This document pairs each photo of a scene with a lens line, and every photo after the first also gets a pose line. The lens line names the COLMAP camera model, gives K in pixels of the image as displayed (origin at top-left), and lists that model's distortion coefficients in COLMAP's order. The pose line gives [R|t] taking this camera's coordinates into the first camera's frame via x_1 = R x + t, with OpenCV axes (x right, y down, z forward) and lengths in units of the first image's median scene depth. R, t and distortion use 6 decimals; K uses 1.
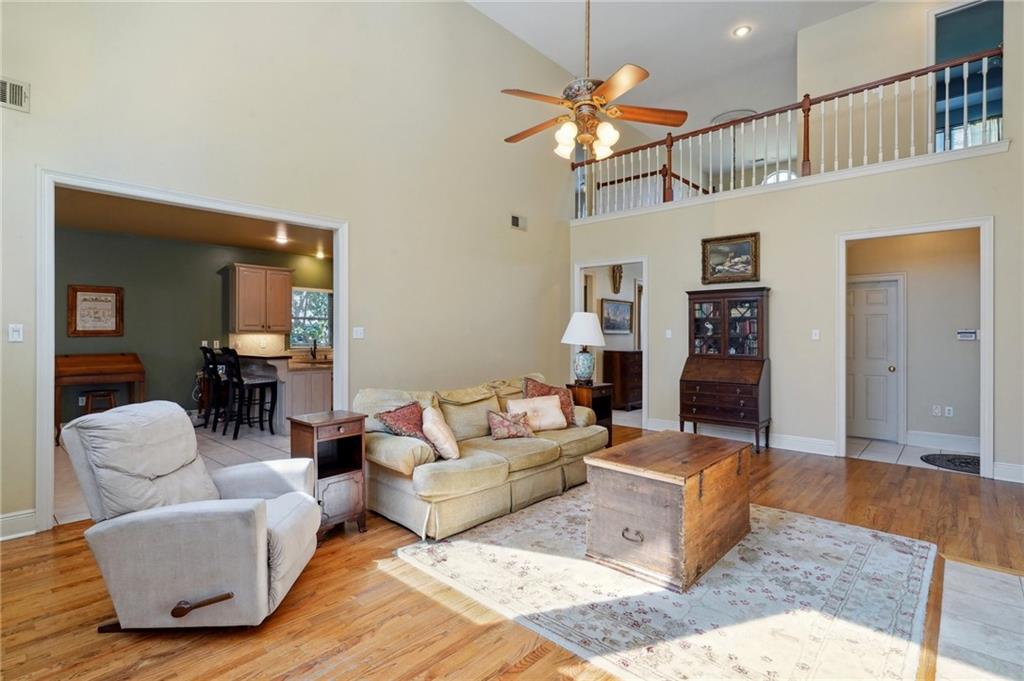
lens RADIAL K [[497.8, 0, 509.5], [0, 497.8, 339.4], [0, 0, 1]] dist [-0.010225, 0.002733]
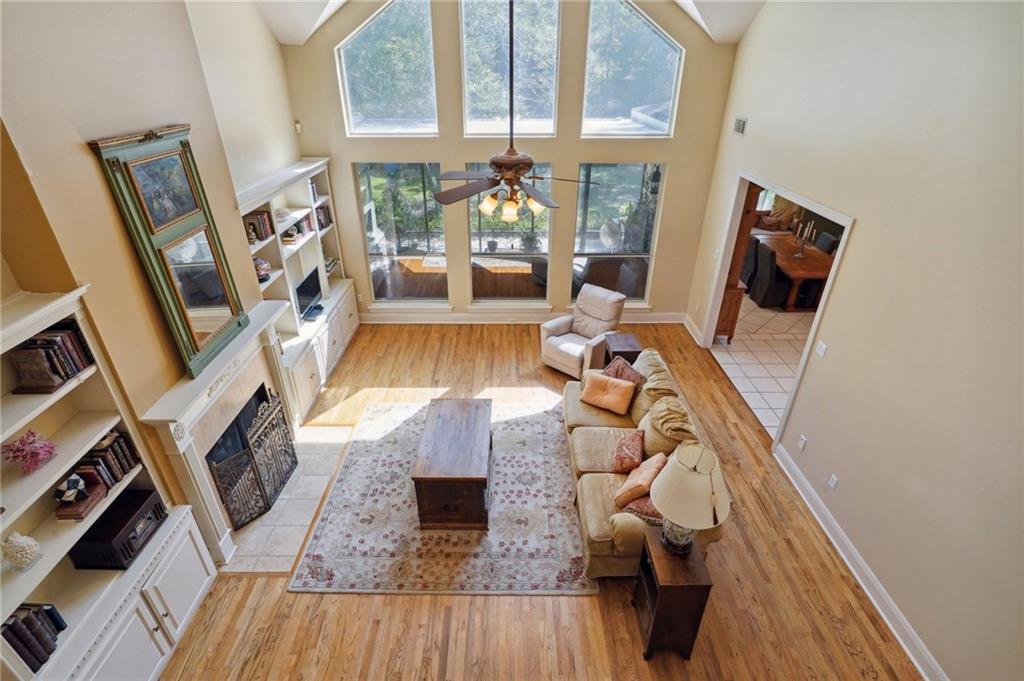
lens RADIAL K [[497.8, 0, 512.1], [0, 497.8, 343.3], [0, 0, 1]] dist [-0.010225, 0.002733]
pose [[-0.733426, 0.326617, -0.596161, 0.964692], [-0.012921, 0.870148, 0.492621, -0.712058], [0.679647, 0.369004, -0.633968, 1.886021]]
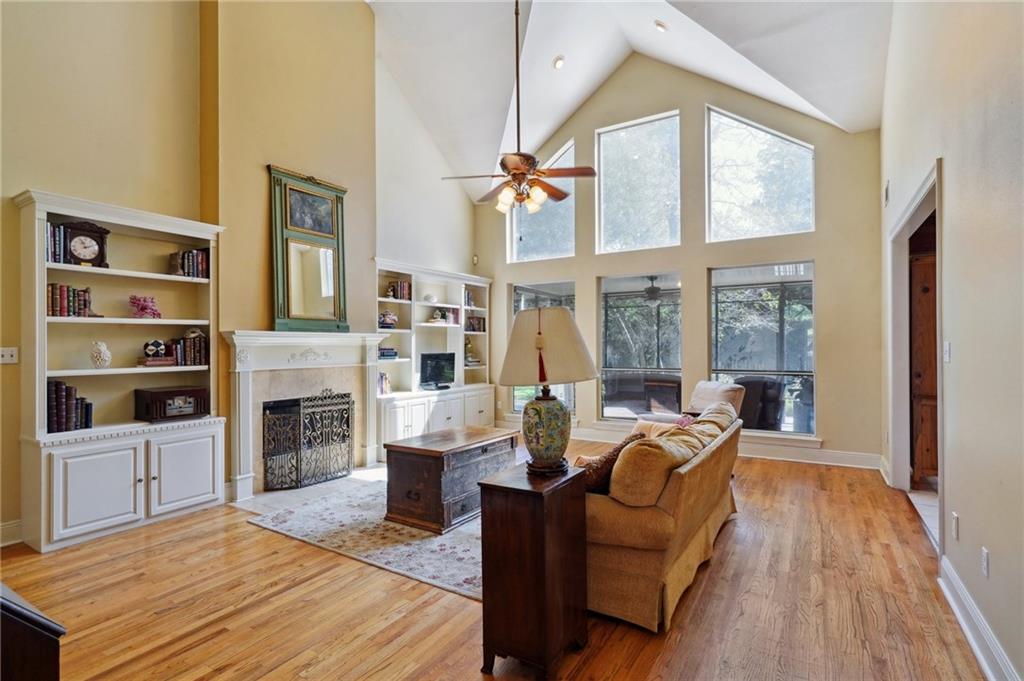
lens RADIAL K [[497.8, 0, 508.6], [0, 497.8, 343.6], [0, 0, 1]] dist [-0.010225, 0.002733]
pose [[-0.982796, -0.000193, -0.184695, 0.430162], [-0.001066, 0.999989, 0.004628, -0.042900], [0.184692, 0.004746, -0.982785, 2.315355]]
